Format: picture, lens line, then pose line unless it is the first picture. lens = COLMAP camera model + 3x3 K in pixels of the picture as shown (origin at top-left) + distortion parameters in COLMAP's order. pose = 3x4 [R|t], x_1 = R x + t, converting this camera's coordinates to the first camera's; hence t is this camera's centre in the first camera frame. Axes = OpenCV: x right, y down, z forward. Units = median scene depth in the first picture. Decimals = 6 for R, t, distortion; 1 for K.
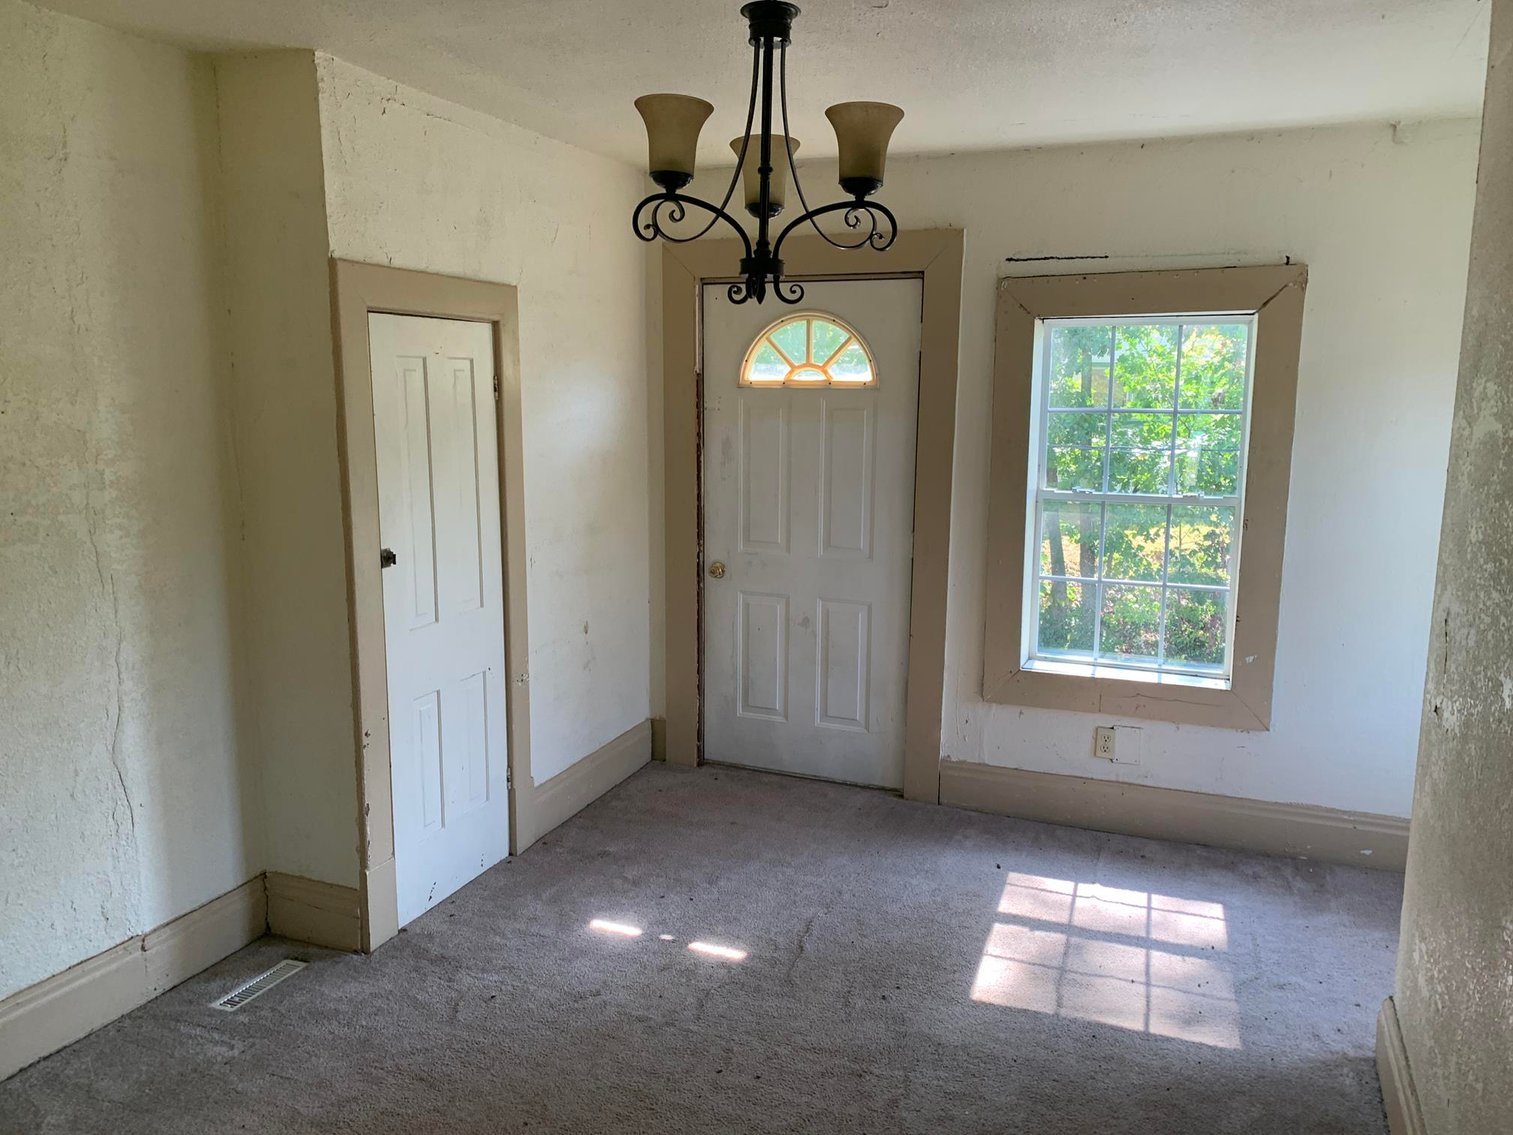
lens RADIAL K [[1153.5, 0, 745.2], [0, 1153.5, 576.6], [0, 0, 1]] dist [0.049499, -0.064552]
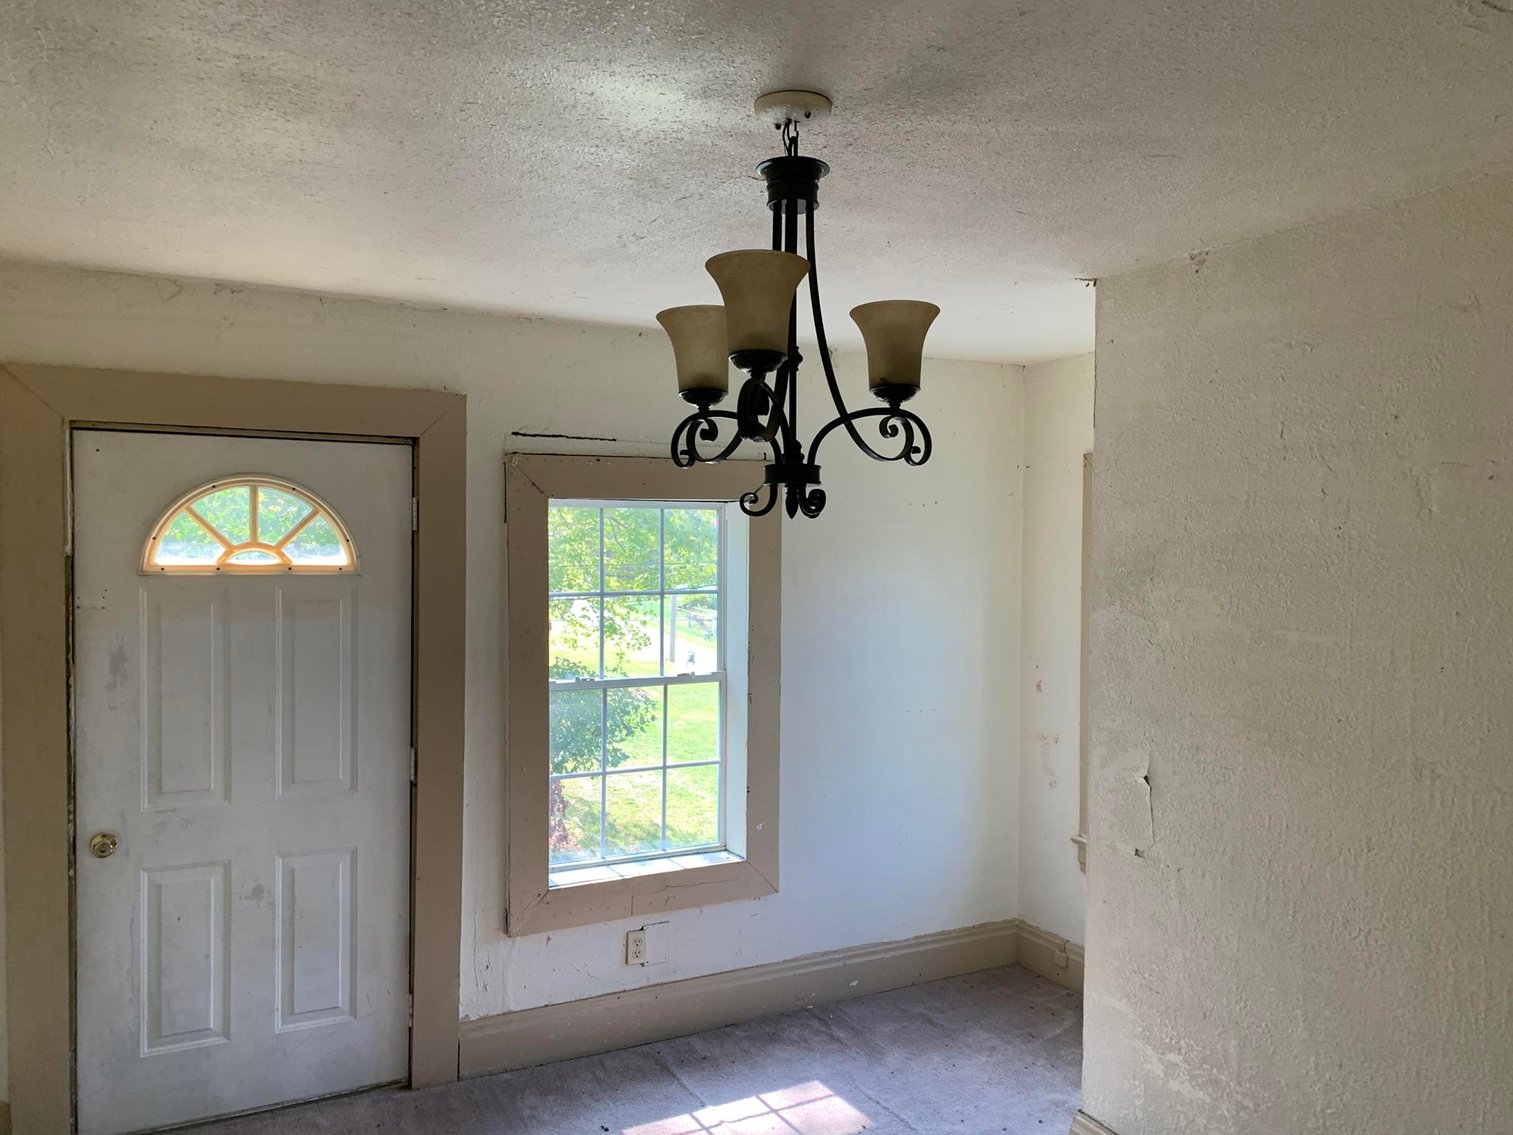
lens RADIAL K [[1153.5, 0, 743.2], [0, 1153.5, 567.3], [0, 0, 1]] dist [0.049499, -0.064552]
pose [[0.628345, -0.021379, 0.777641, -0.340571], [0.115043, 0.991185, -0.065706, -0.085080], [-0.769381, 0.130748, 0.625266, 0.295683]]
